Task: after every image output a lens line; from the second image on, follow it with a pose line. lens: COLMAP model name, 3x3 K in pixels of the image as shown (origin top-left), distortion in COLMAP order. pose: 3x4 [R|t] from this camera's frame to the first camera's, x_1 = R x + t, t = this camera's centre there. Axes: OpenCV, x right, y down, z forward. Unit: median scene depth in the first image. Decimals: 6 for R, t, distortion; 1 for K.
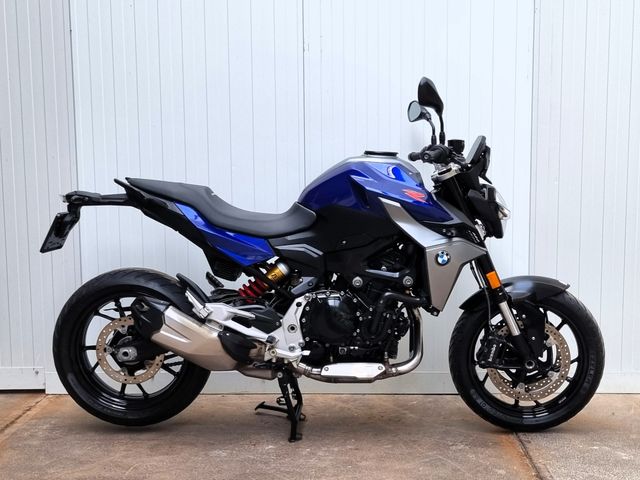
lens RADIAL K [[827.1, 0, 320.7], [0, 827.1, 264.4], [0, 0, 1]] dist [0.015621, -0.011931]
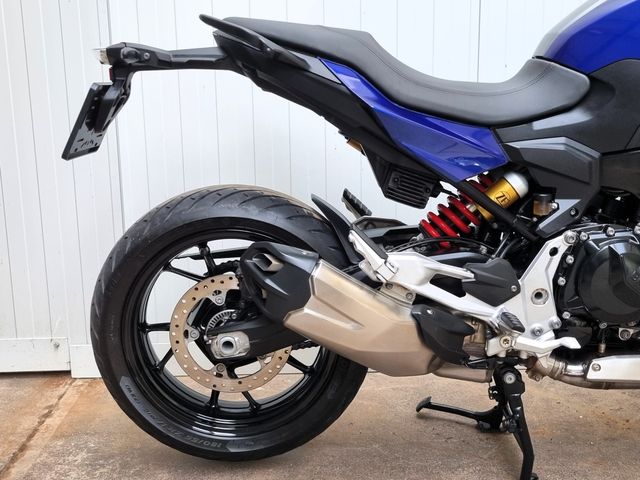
lens RADIAL K [[784.7, 0, 320.0], [0, 784.7, 240.0], [0, 0, 1]] dist [0.021883, 0.018164]
pose [[0.999773, -0.013082, 0.016824, -0.182191], [0.011451, 0.995541, 0.093627, -0.008145], [-0.017974, -0.093413, 0.995465, 0.488922]]
